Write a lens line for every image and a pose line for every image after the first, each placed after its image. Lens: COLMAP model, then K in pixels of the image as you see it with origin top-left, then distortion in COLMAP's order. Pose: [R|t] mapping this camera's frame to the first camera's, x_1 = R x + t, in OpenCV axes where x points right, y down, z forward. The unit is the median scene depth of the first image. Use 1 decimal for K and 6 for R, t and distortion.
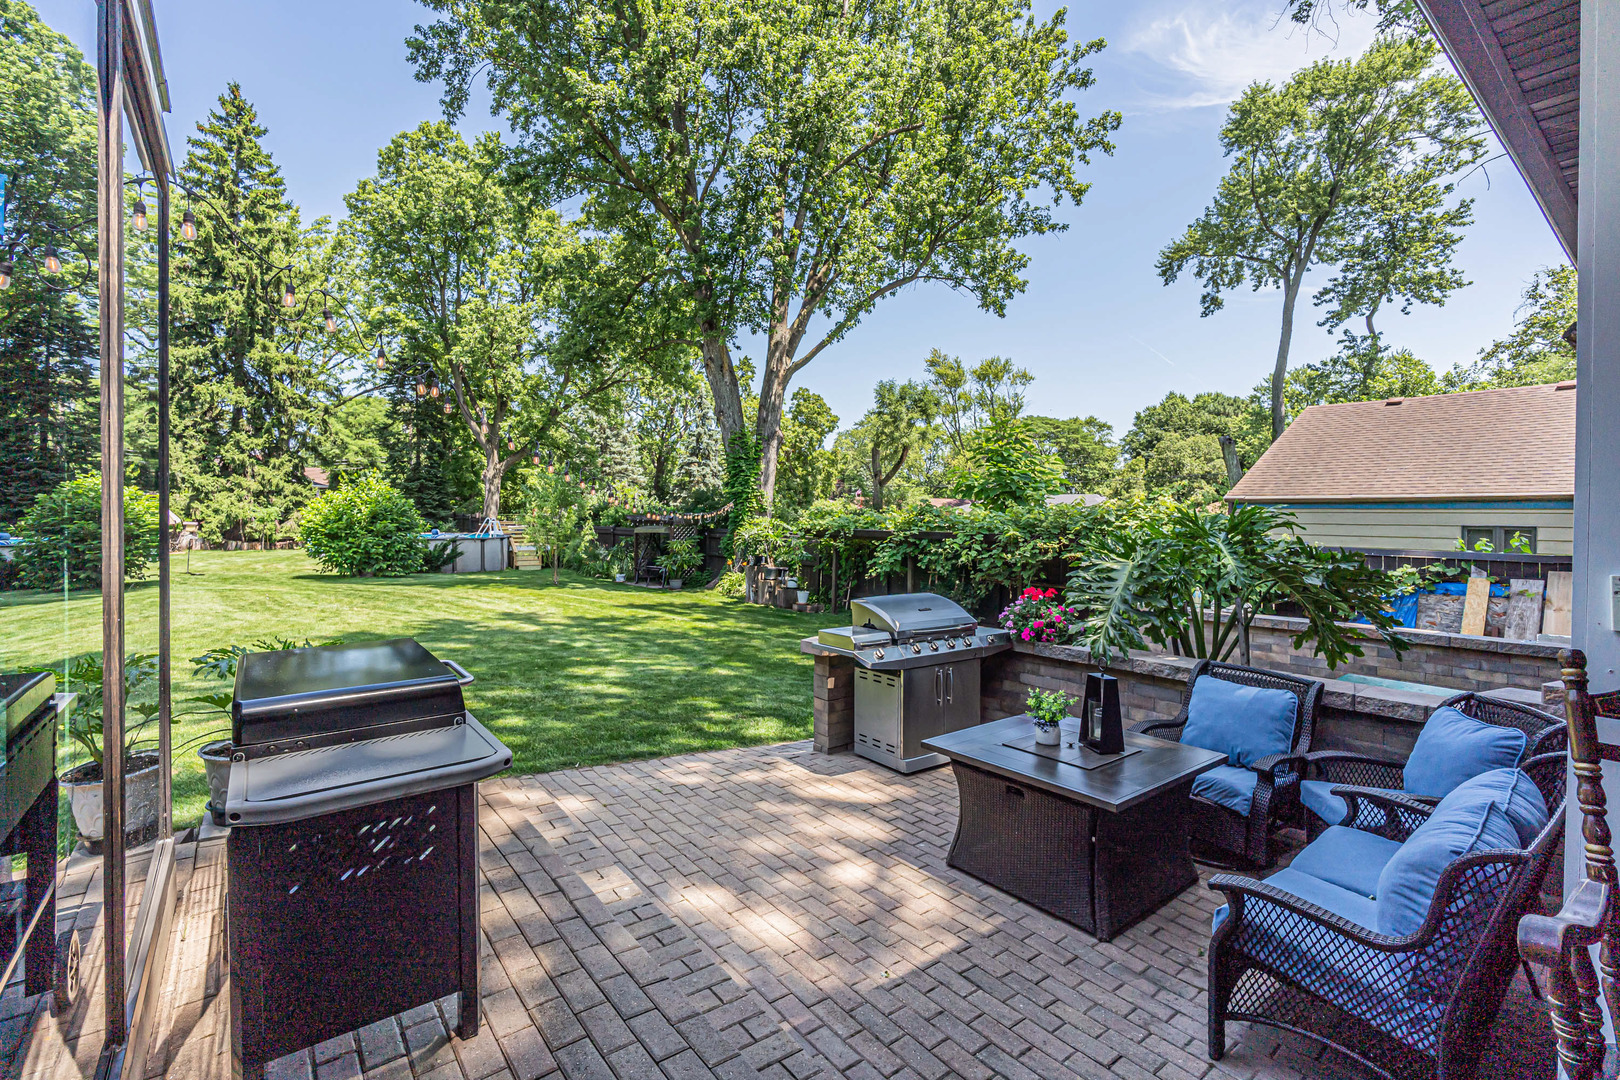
lens RADIAL K [[723.6, 0, 806.8], [0, 723.6, 515.4], [0, 0, 1]] dist [-0.001883, -0.000110]
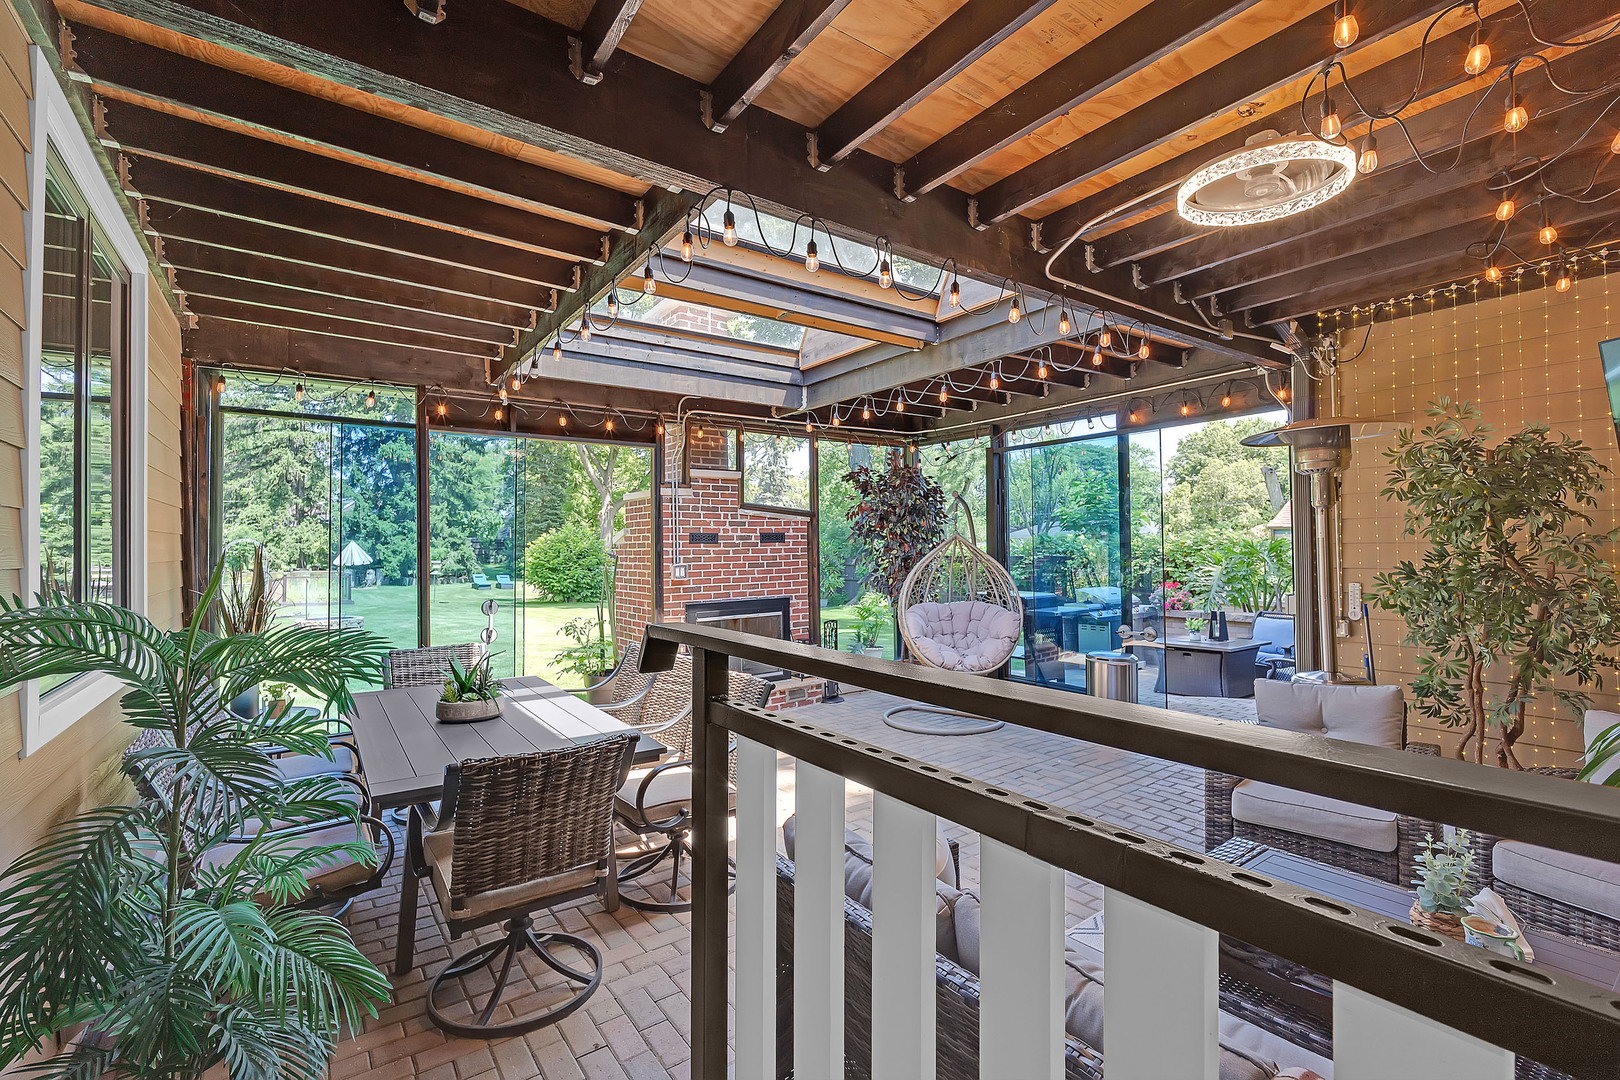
lens RADIAL K [[721.4, 0, 814.6], [0, 721.4, 537.6], [0, 0, 1]] dist [-0.002230, -0.000184]
pose [[0.999019, -0.021749, -0.038565, -0.082437], [0.021387, 0.999724, -0.009772, -0.003056], [0.038767, 0.008938, 0.999208, -0.143895]]
